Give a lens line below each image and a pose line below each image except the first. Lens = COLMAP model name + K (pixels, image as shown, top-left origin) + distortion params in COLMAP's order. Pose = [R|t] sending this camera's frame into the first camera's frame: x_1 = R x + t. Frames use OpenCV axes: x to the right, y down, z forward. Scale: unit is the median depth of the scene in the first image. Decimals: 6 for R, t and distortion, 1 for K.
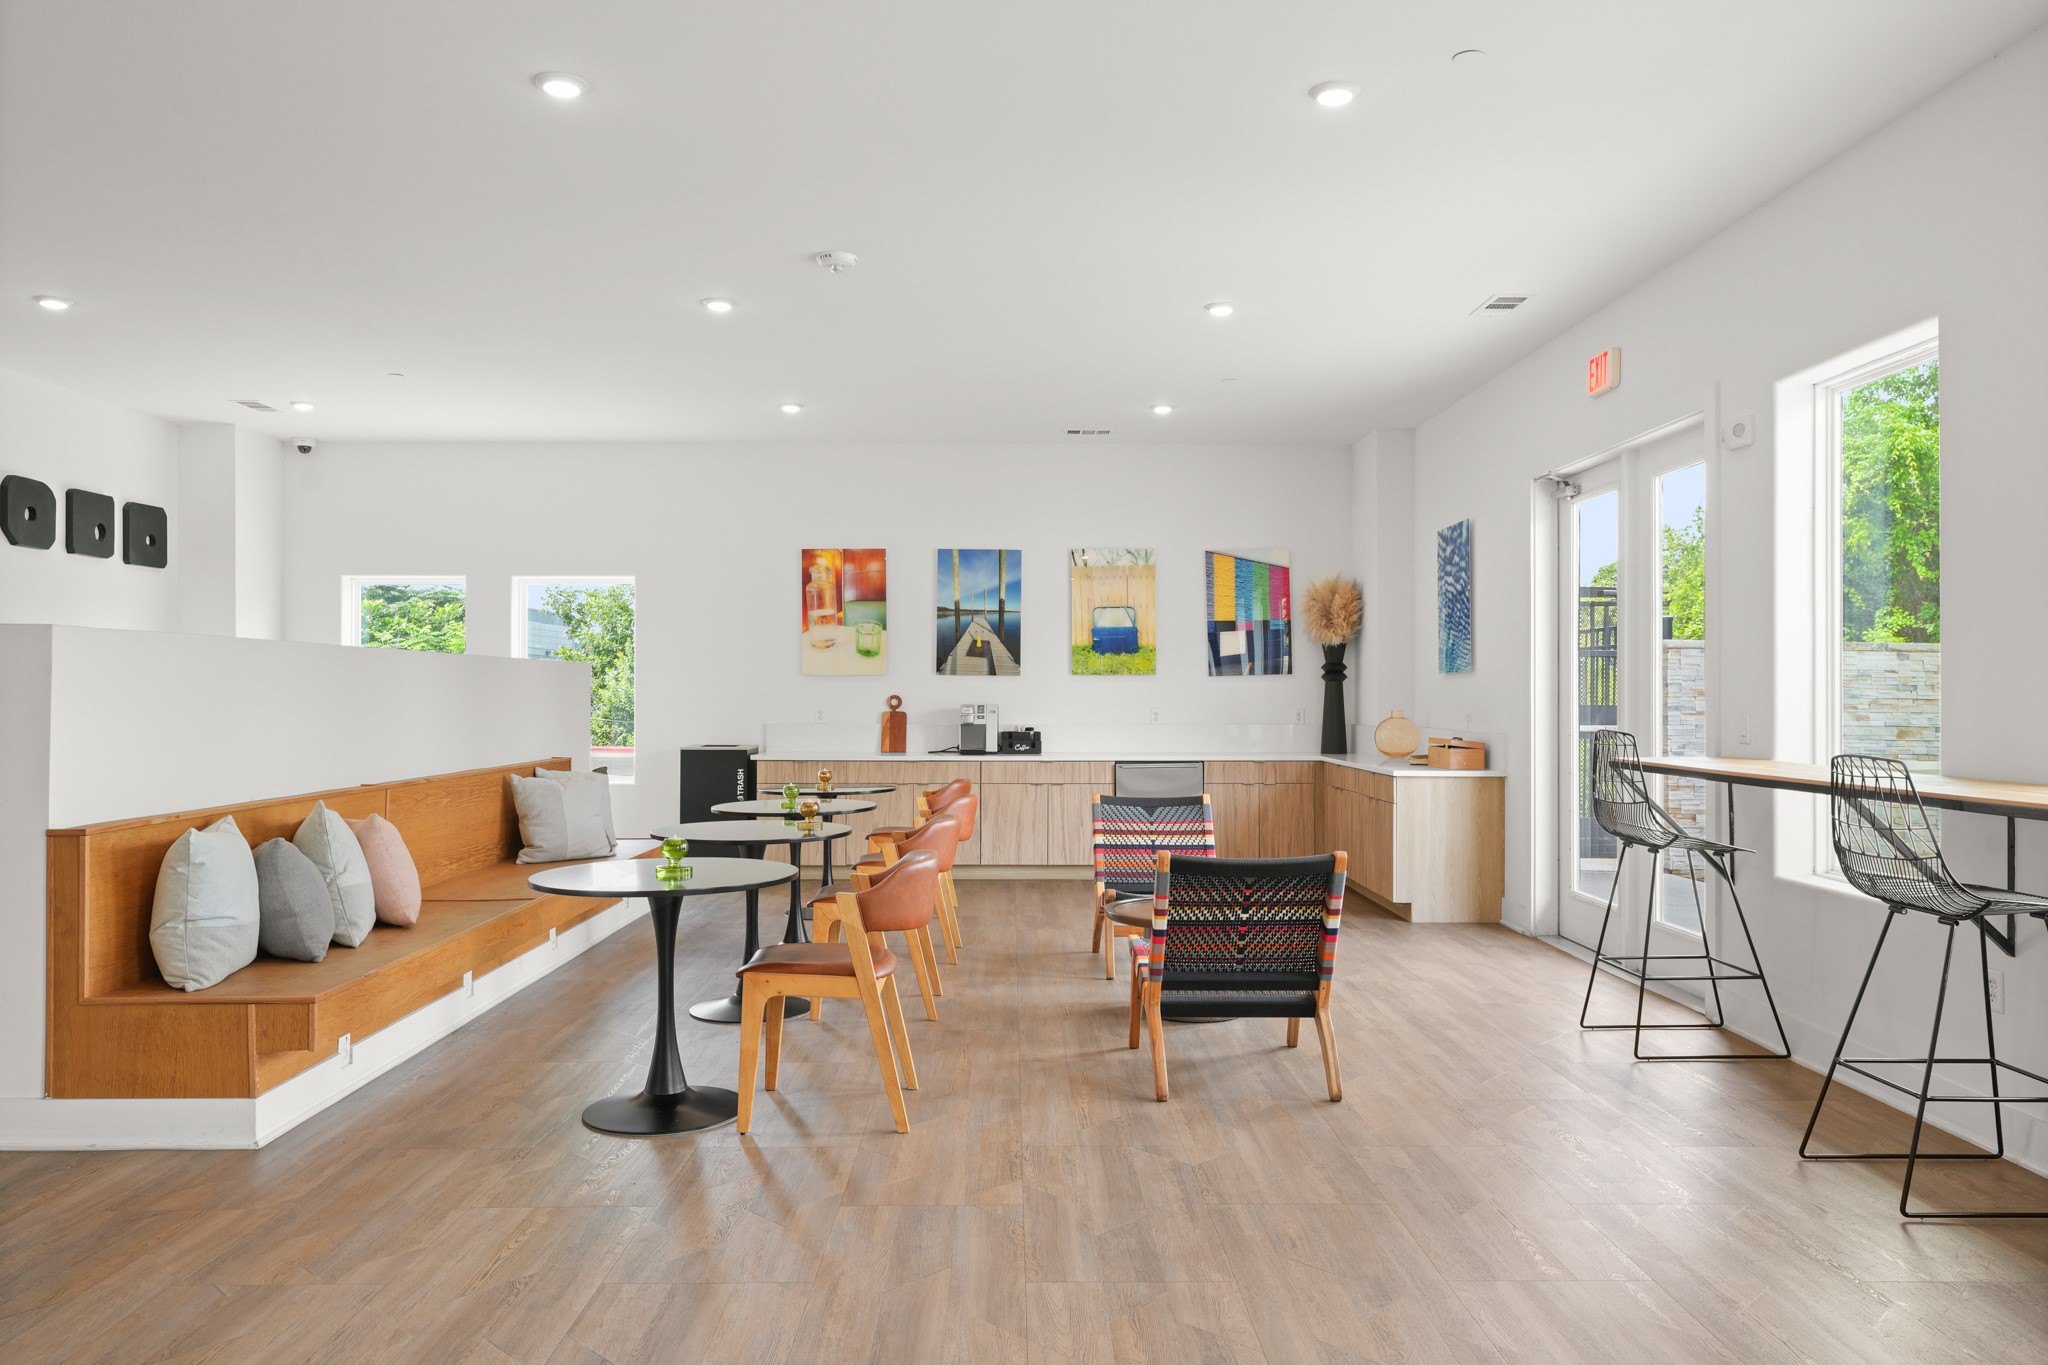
lens RADIAL K [[1411.8, 0, 1023.9], [0, 1411.8, 721.5], [0, 0, 1]] dist [-0.002587, 0.003690]
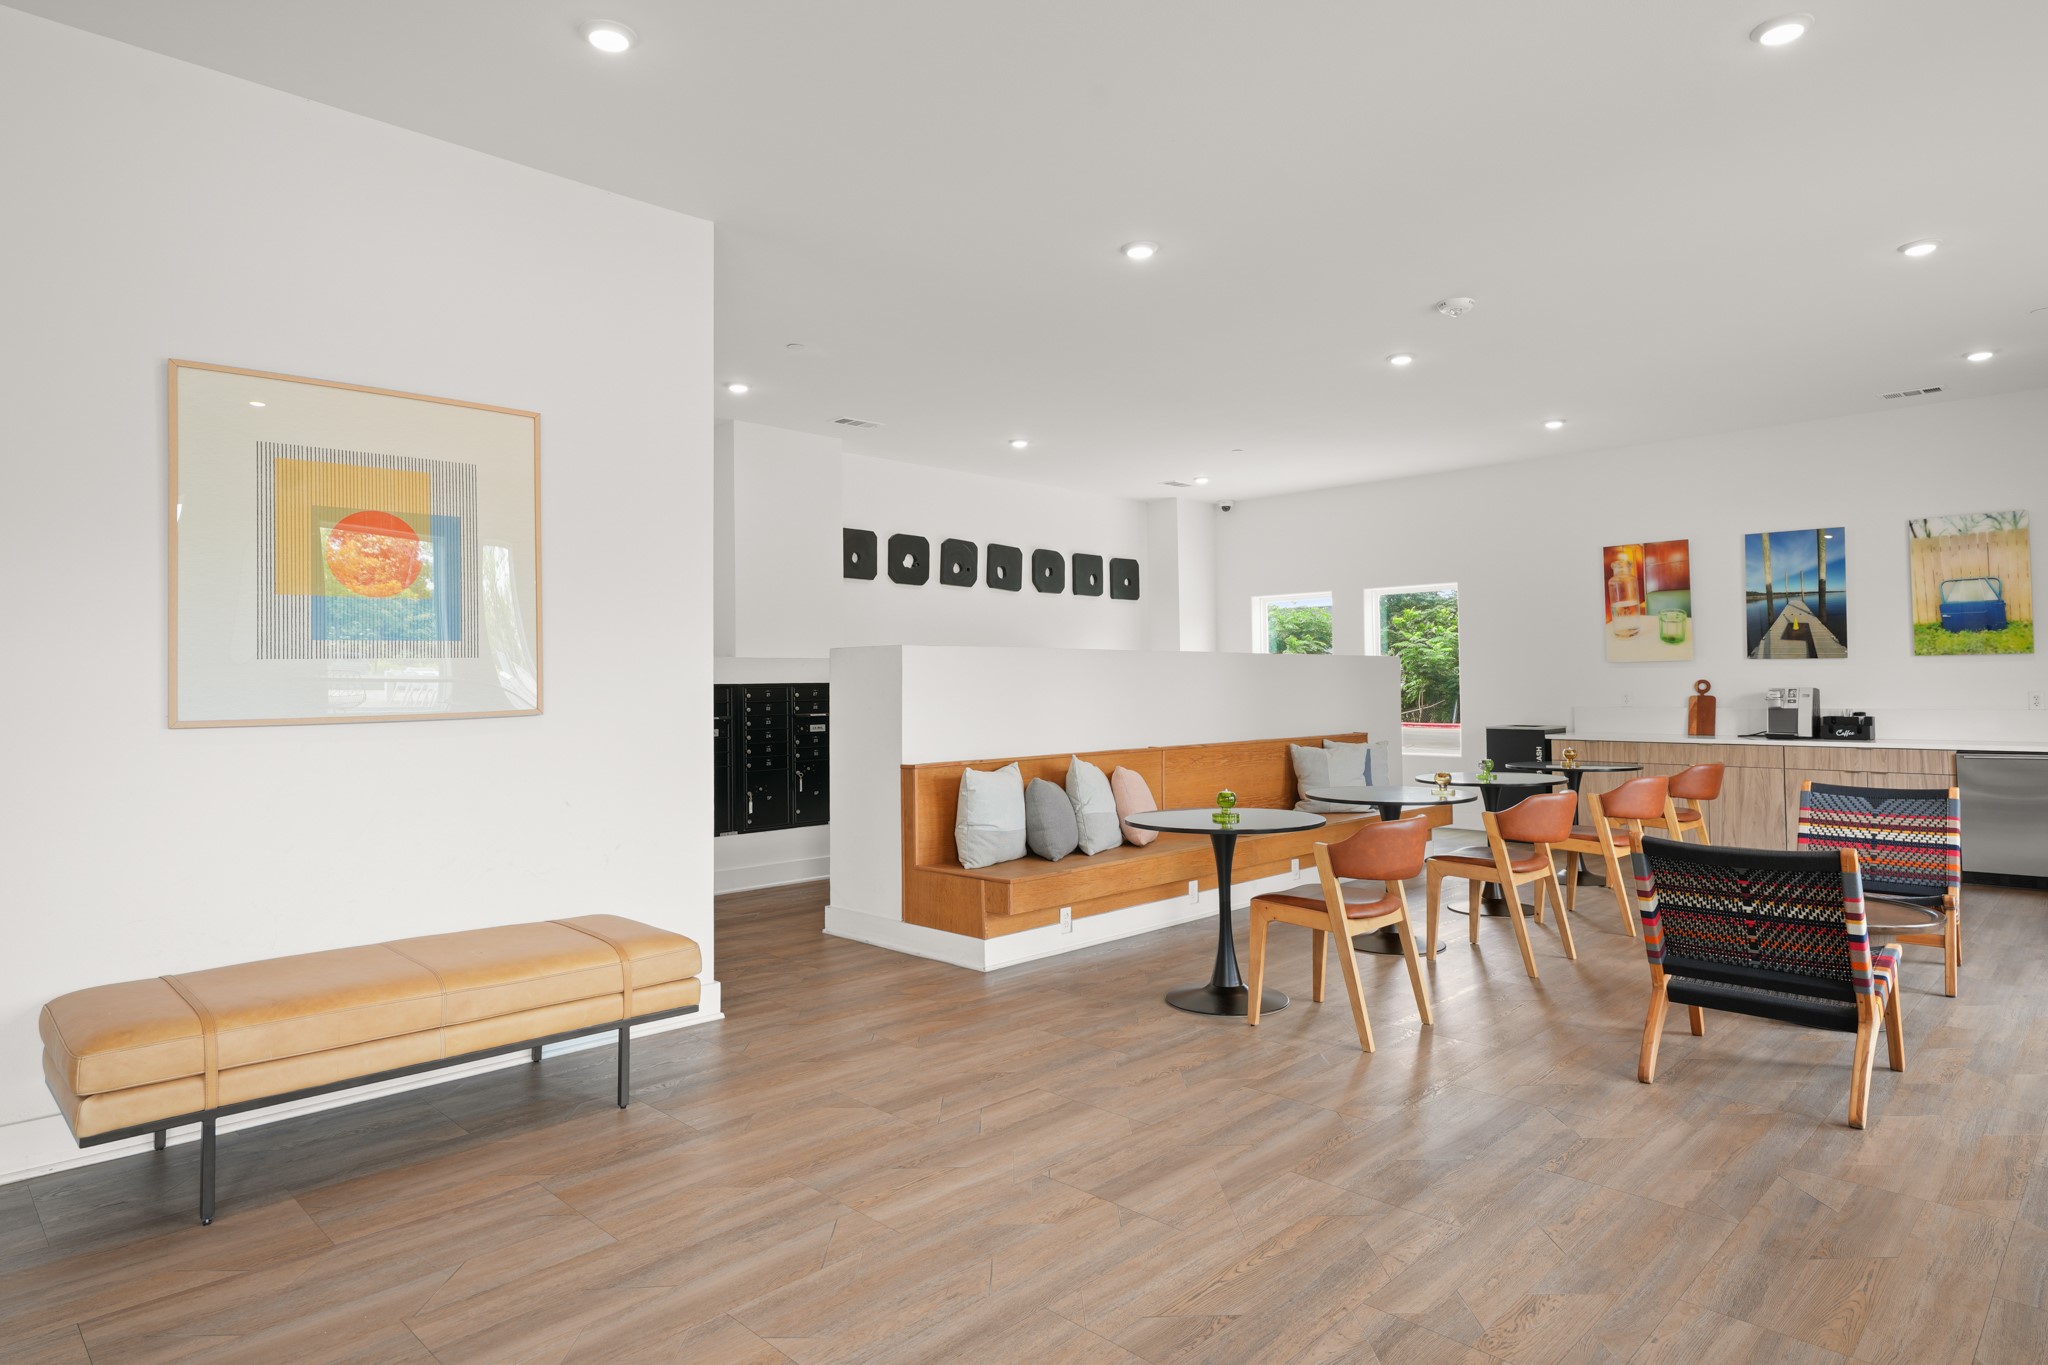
lens RADIAL K [[1179.7, 0, 1024.0], [0, 1179.7, 682.5], [0, 0, 1]] dist [-0.000200, 0.000820]
pose [[0.697729, -0.009427, -0.716300, 0.207088], [-0.004479, 0.999836, -0.017522, 0.000762], [0.716348, 0.015434, 0.697573, 0.049948]]
